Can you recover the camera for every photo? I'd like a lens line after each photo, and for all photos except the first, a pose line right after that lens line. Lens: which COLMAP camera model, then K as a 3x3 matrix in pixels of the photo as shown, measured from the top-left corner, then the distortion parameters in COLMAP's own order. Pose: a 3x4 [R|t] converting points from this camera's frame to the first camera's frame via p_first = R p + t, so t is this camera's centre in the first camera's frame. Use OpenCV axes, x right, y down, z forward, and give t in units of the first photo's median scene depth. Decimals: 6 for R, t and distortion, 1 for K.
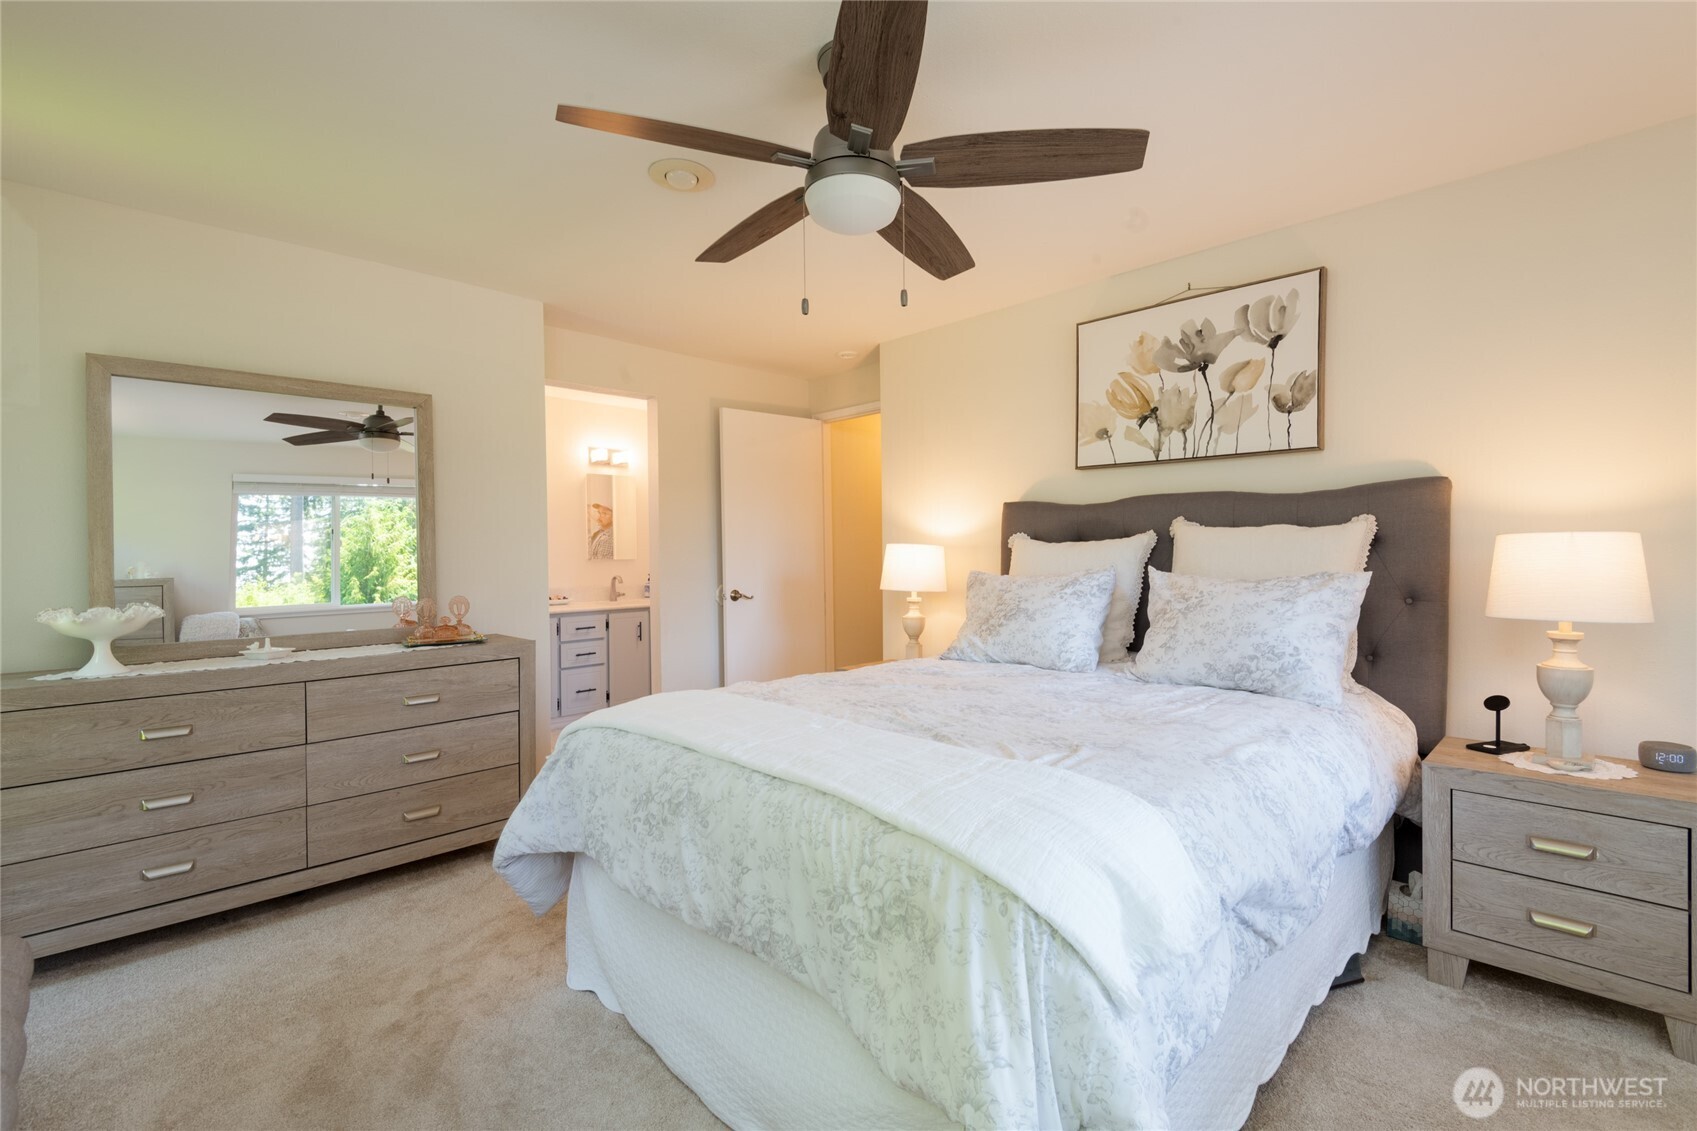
lens RADIAL K [[765.0, 0, 851.0], [0, 765.0, 556.0], [0, 0, 1]] dist [0.018205, -0.011909]
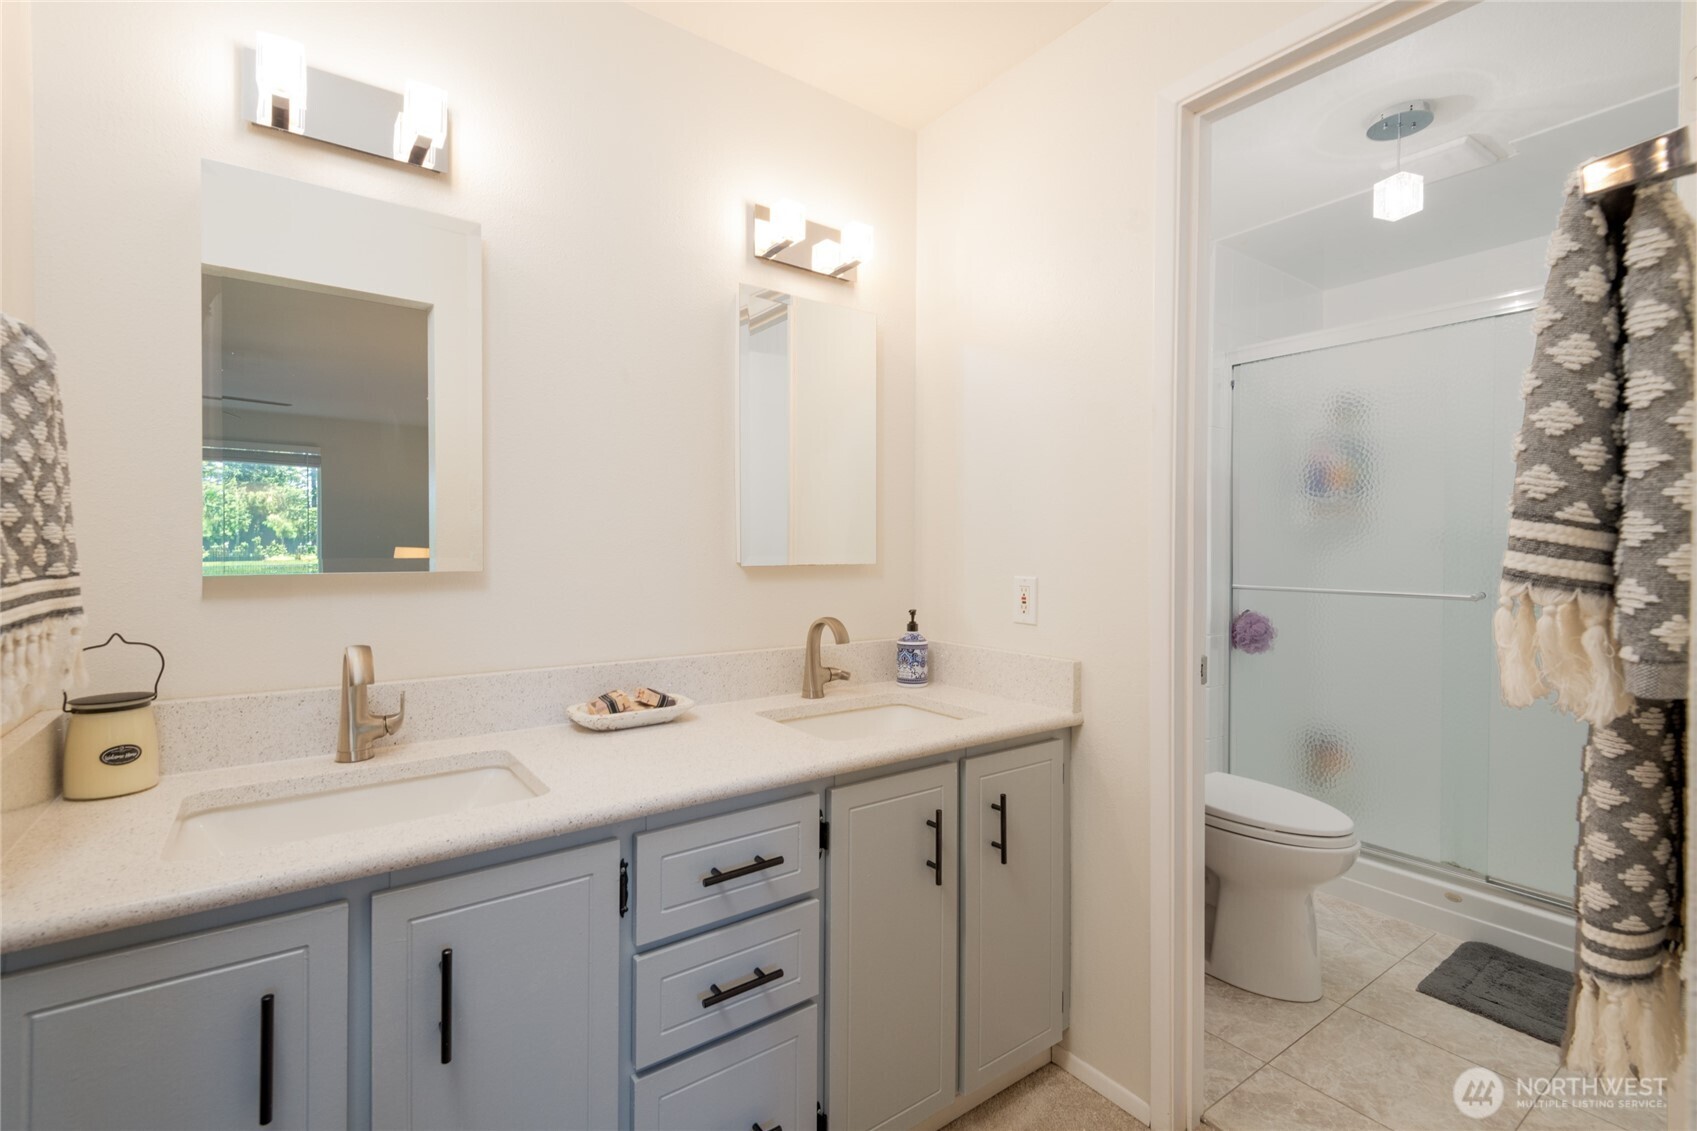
lens RADIAL K [[765.0, 0, 851.0], [0, 765.0, 556.0], [0, 0, 1]] dist [0.018205, -0.011909]
pose [[0.989322, 0.011008, -0.145331, -0.261641], [-0.010366, 0.999933, 0.005176, -0.000836], [0.145378, -0.003614, 0.989370, 0.722435]]
